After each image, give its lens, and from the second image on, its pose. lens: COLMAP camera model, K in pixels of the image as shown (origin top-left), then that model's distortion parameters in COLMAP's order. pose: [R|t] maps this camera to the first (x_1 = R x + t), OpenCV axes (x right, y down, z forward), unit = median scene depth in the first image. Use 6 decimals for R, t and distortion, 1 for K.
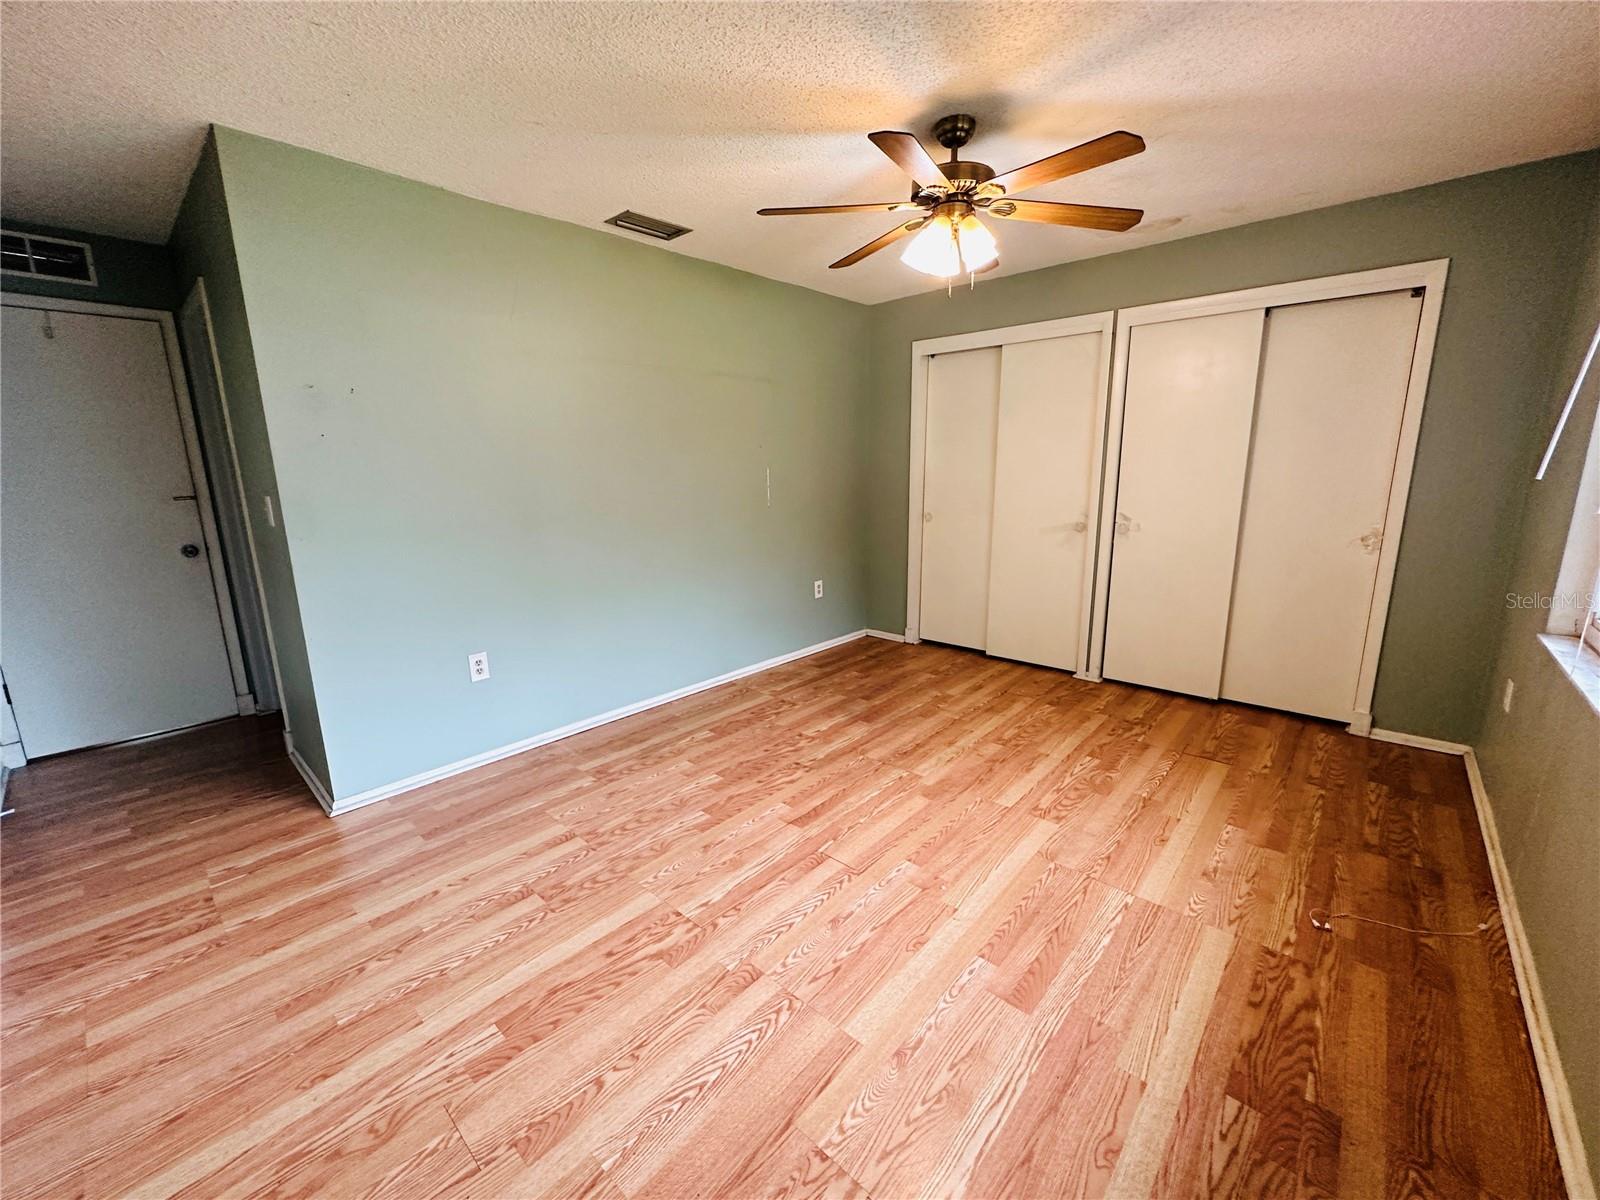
lens RADIAL K [[638.8, 0, 801.2], [0, 638.8, 597.3], [0, 0, 1]] dist [-0.003487, 0.000440]
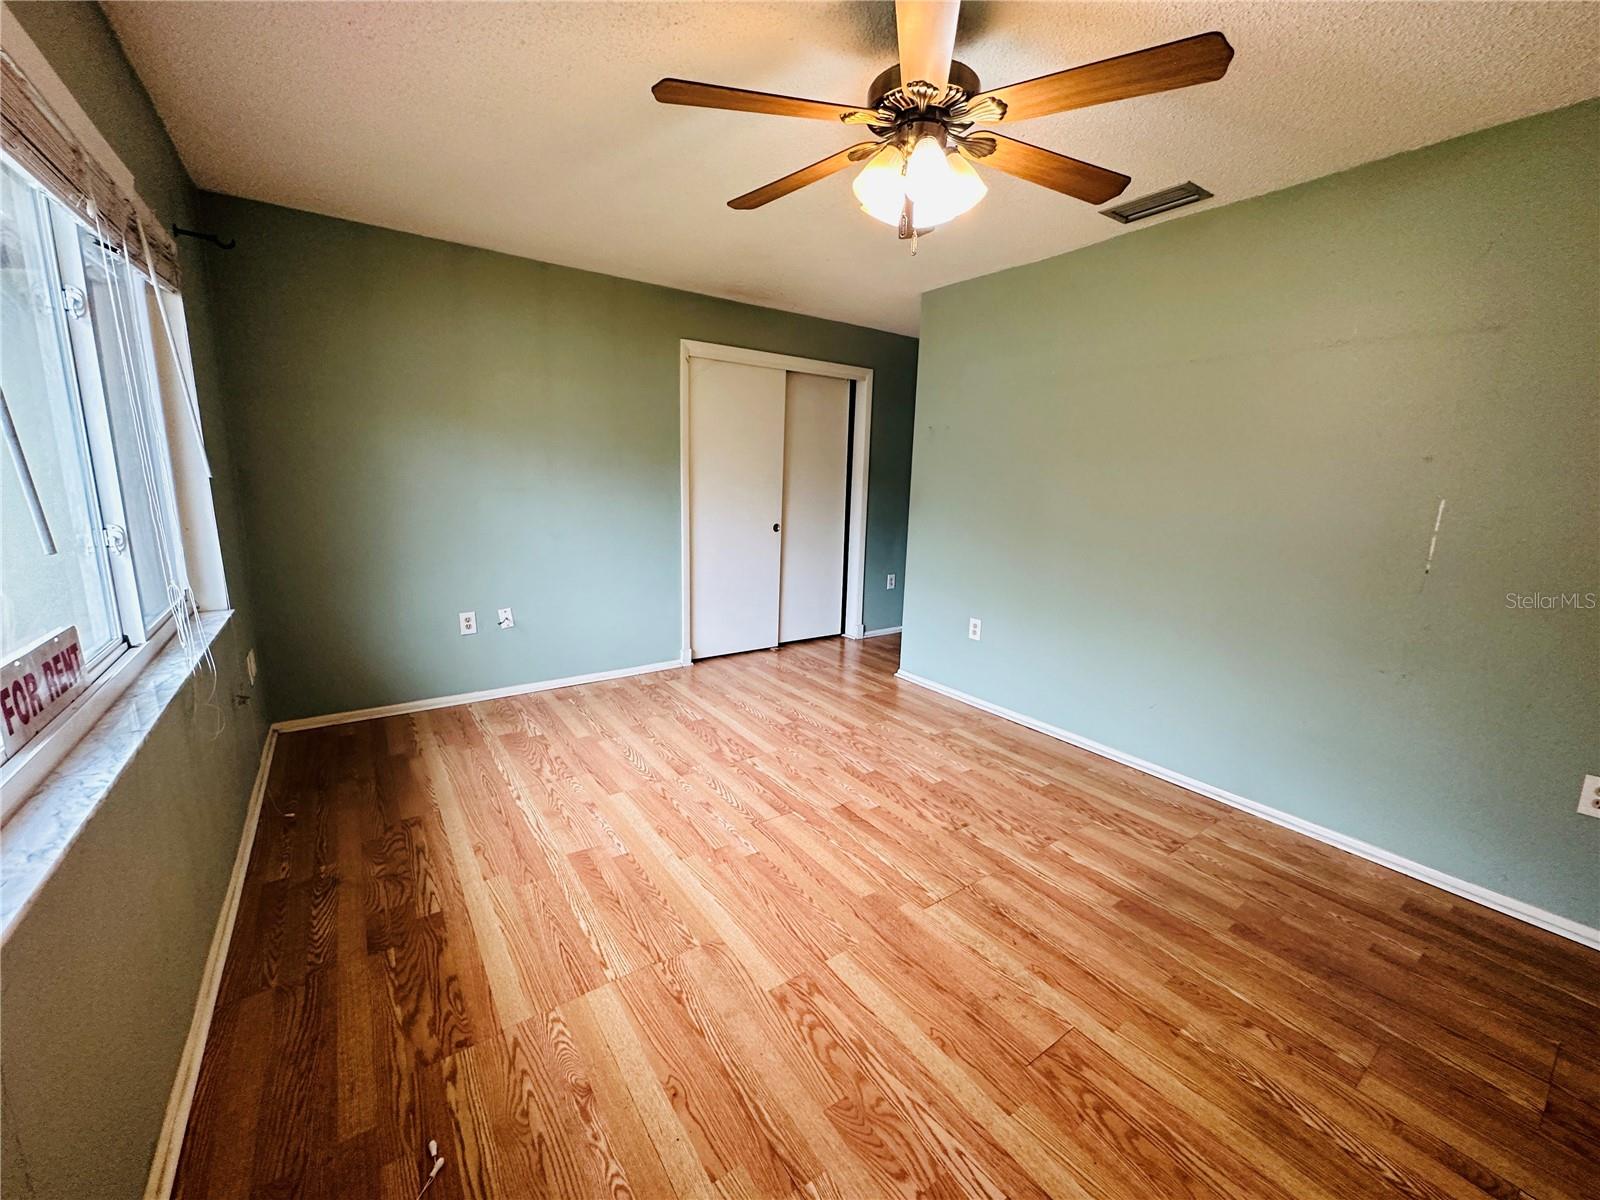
lens RADIAL K [[638.8, 0, 801.2], [0, 638.8, 597.3], [0, 0, 1]] dist [-0.003487, 0.000440]
pose [[-0.219760, 0.192745, -0.956324, 0.861478], [-0.224653, 0.943943, 0.241874, -0.200724], [0.949335, 0.267995, -0.164140, 0.908690]]
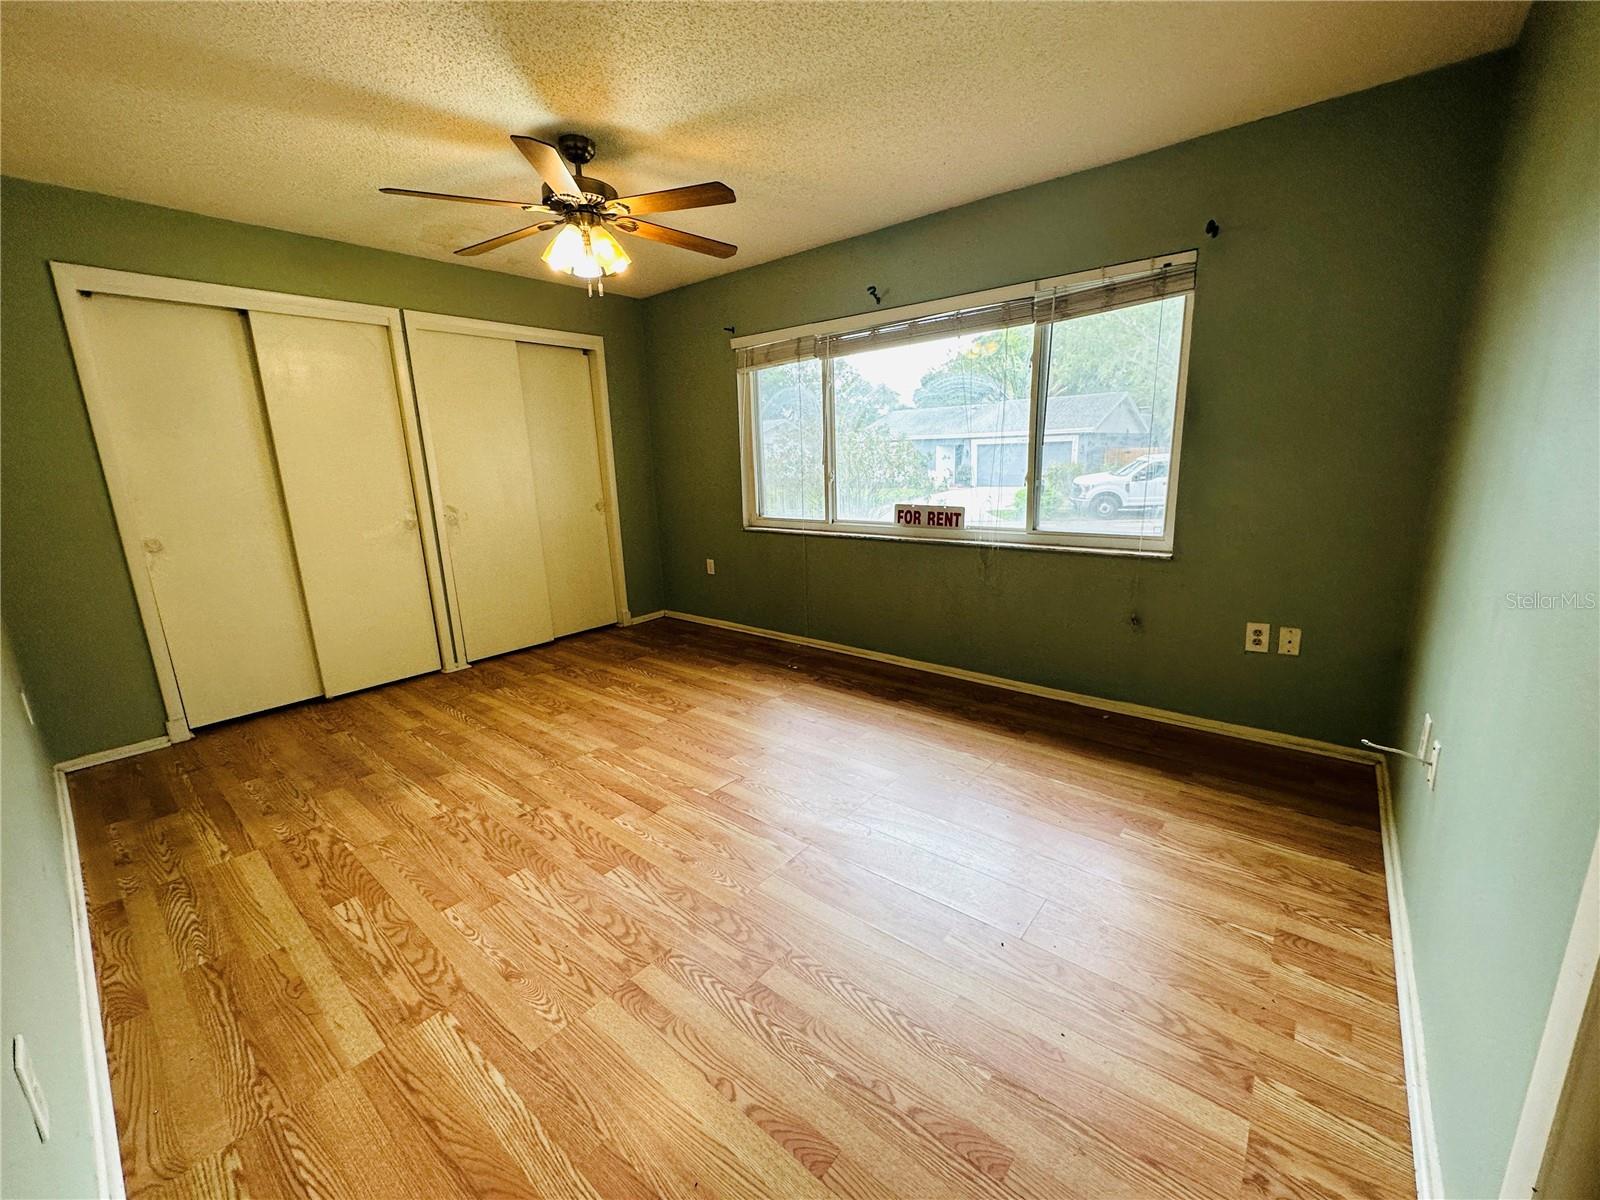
lens RADIAL K [[638.8, 0, 801.2], [0, 638.8, 597.3], [0, 0, 1]] dist [-0.003487, 0.000440]
pose [[-0.041427, -0.201623, 0.978587, -0.811315], [0.235918, 0.949759, 0.205671, -0.092161], [-0.970890, 0.239386, 0.008221, 0.624186]]
